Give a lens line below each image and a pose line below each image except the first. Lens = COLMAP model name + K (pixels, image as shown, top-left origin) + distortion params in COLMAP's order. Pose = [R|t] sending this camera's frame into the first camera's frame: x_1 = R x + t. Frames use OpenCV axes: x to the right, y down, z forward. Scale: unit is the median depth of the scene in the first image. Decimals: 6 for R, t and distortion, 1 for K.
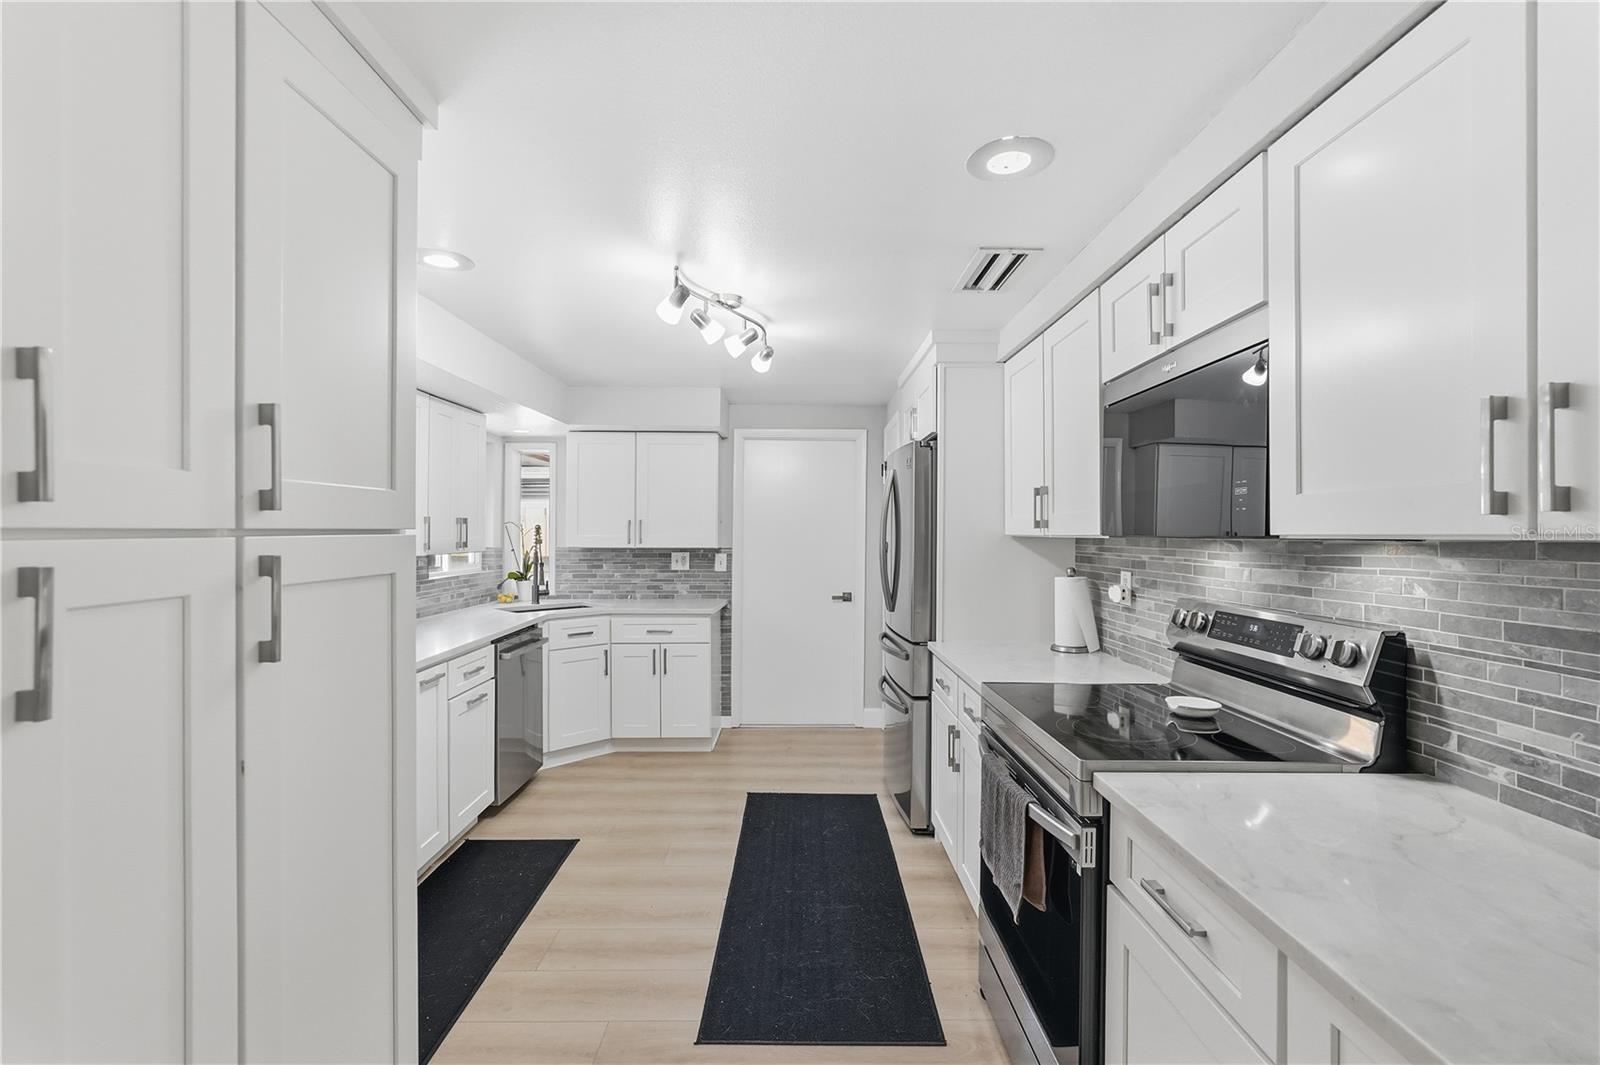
lens RADIAL K [[702.4, 0, 803.8], [0, 702.4, 527.3], [0, 0, 1]] dist [-0.022104, 0.010830]
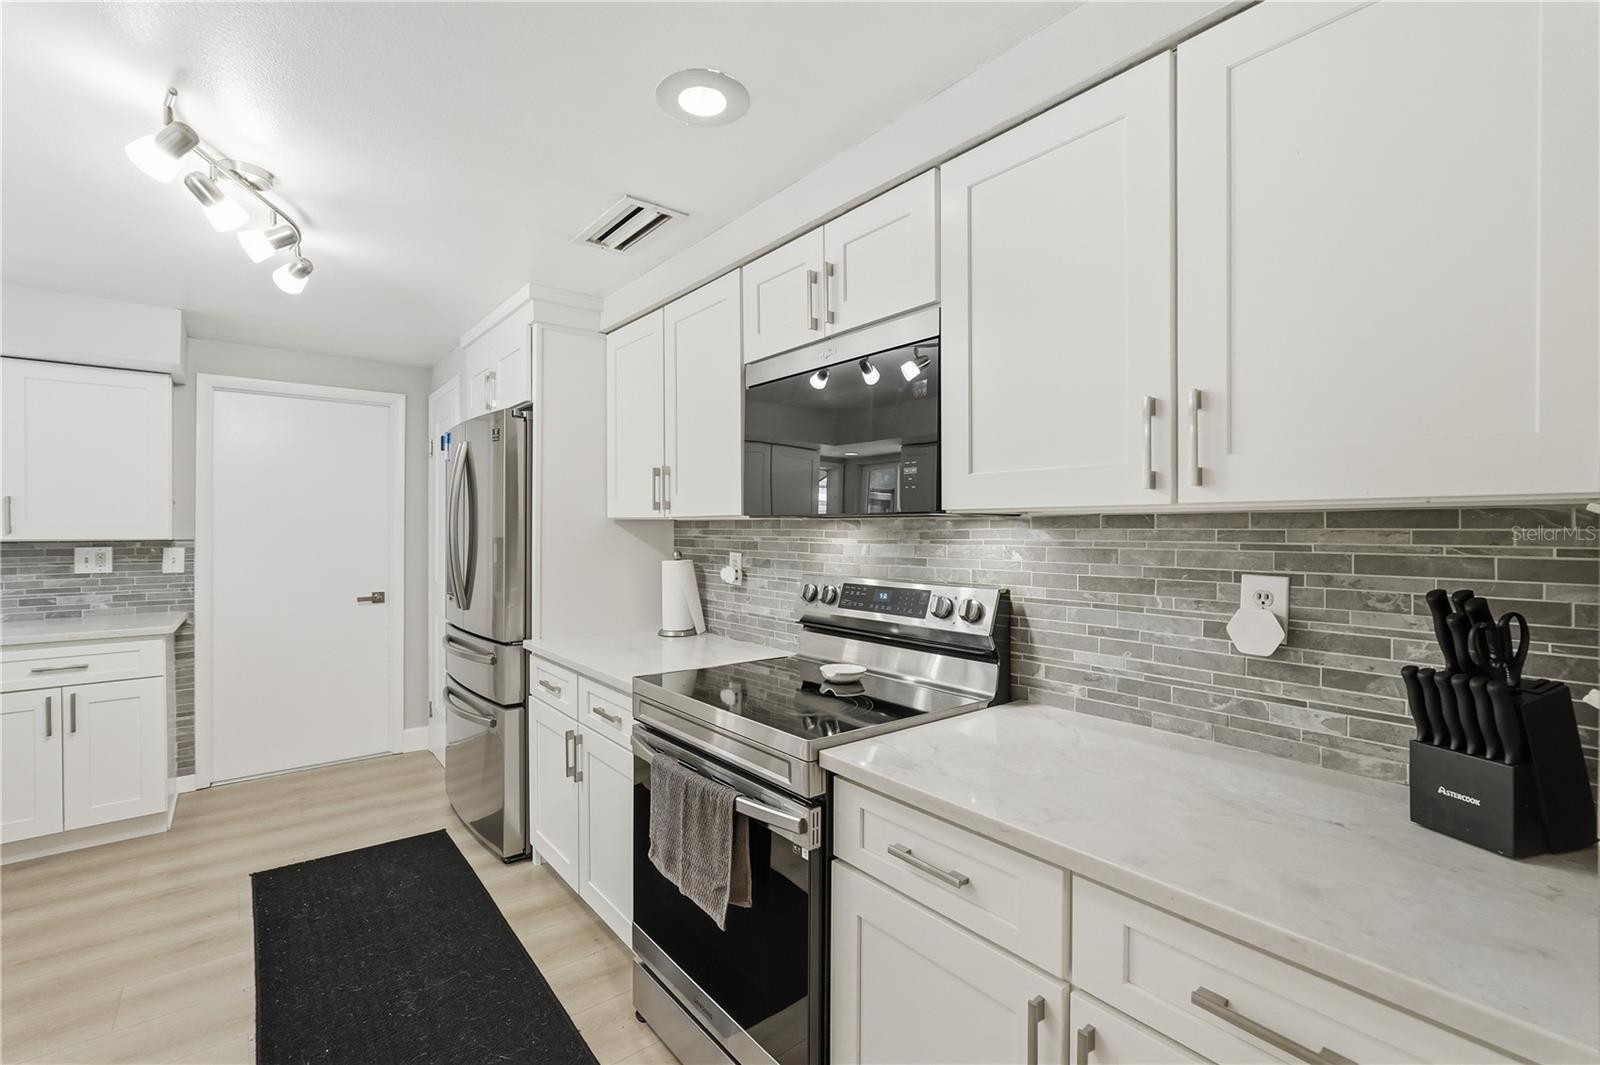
lens RADIAL K [[702.4, 0, 803.8], [0, 702.4, 527.3], [0, 0, 1]] dist [-0.022104, 0.010830]
pose [[0.787433, -0.004787, 0.616381, -0.104721], [-0.003342, 0.999922, 0.012035, 0.013332], [-0.616391, -0.011537, 0.787356, 0.124237]]
